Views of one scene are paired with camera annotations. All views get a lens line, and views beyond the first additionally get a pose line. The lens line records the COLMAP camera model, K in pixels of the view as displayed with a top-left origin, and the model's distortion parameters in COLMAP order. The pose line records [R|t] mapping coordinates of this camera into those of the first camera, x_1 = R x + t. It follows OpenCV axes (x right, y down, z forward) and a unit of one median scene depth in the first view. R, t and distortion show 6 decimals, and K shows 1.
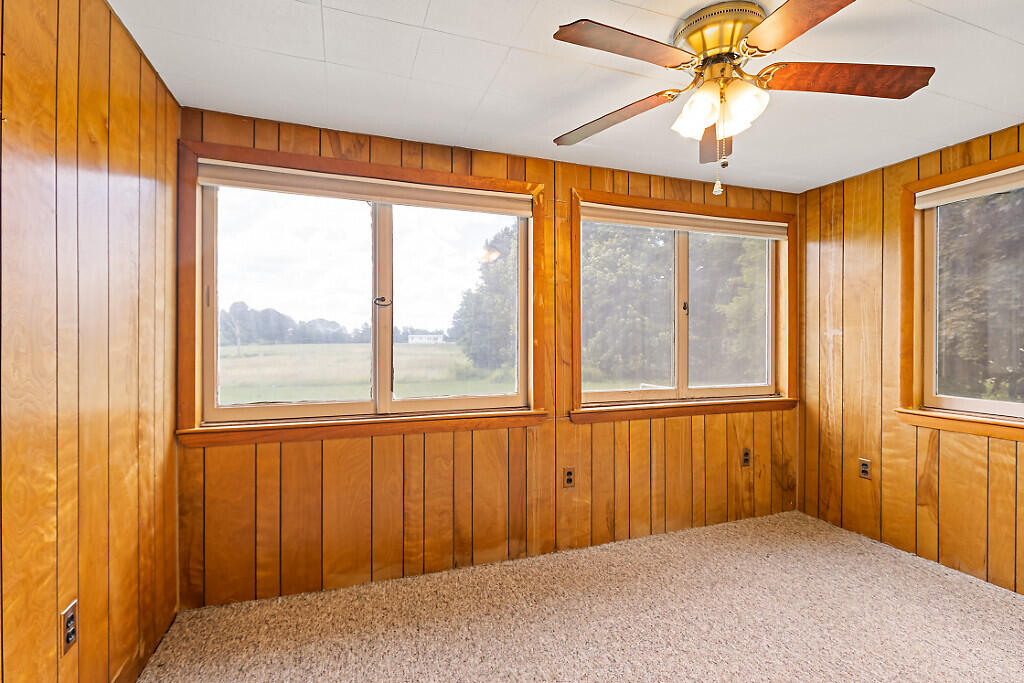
lens RADIAL K [[467.9, 0, 514.5], [0, 467.9, 341.5], [0, 0, 1]] dist [0.000118, -0.002254]
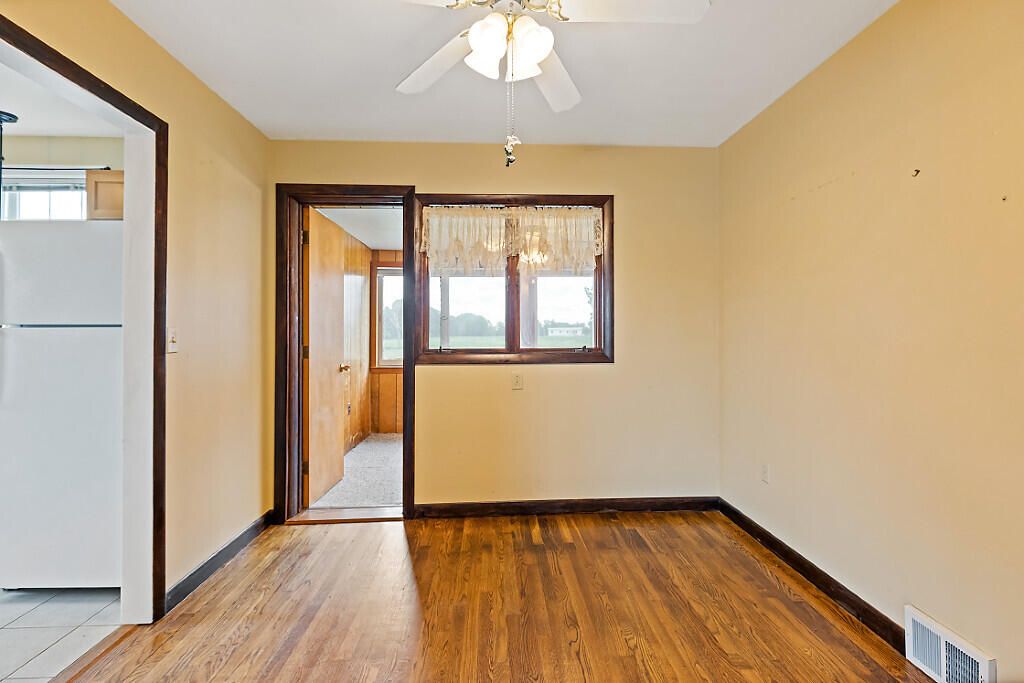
lens RADIAL K [[467.9, 0, 509.8], [0, 467.9, 334.6], [0, 0, 1]] dist [0.000118, -0.002254]
pose [[0.954687, -0.003699, -0.297589, 0.447656], [0.001980, 0.999980, -0.006075, 0.008316], [0.297605, 0.005211, 0.954675, -0.702808]]
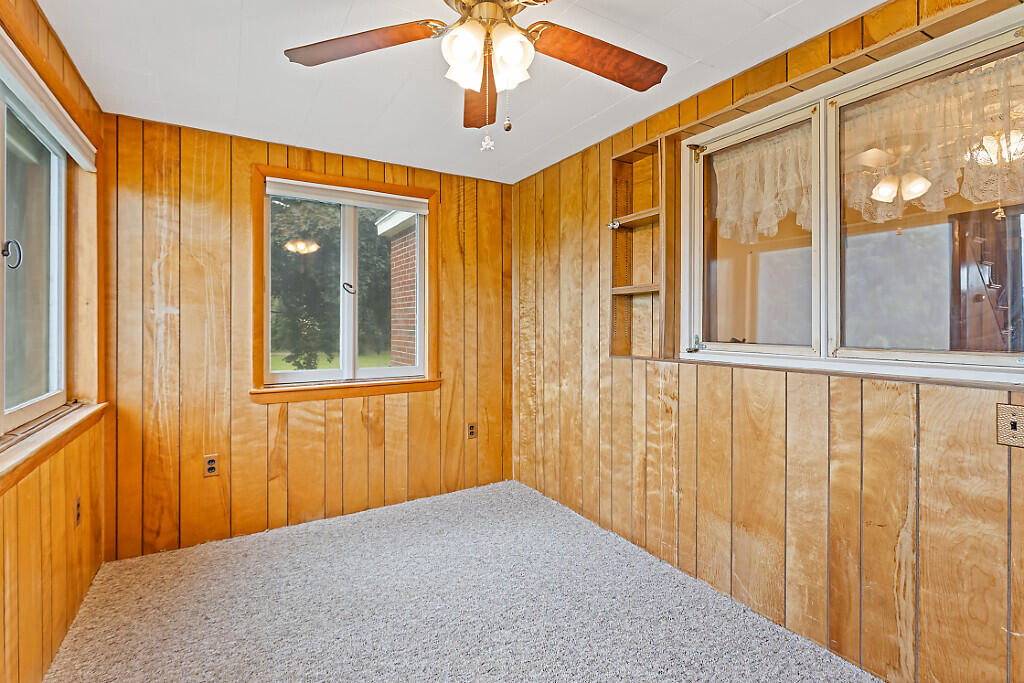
lens RADIAL K [[467.9, 0, 527.2], [0, 467.9, 324.0], [0, 0, 1]] dist [0.000118, -0.002254]
pose [[-0.198479, 0.000335, 0.980105, -0.240889], [0.003067, 0.999995, 0.000279, 0.005825], [-0.980100, 0.003061, -0.198480, 0.599393]]
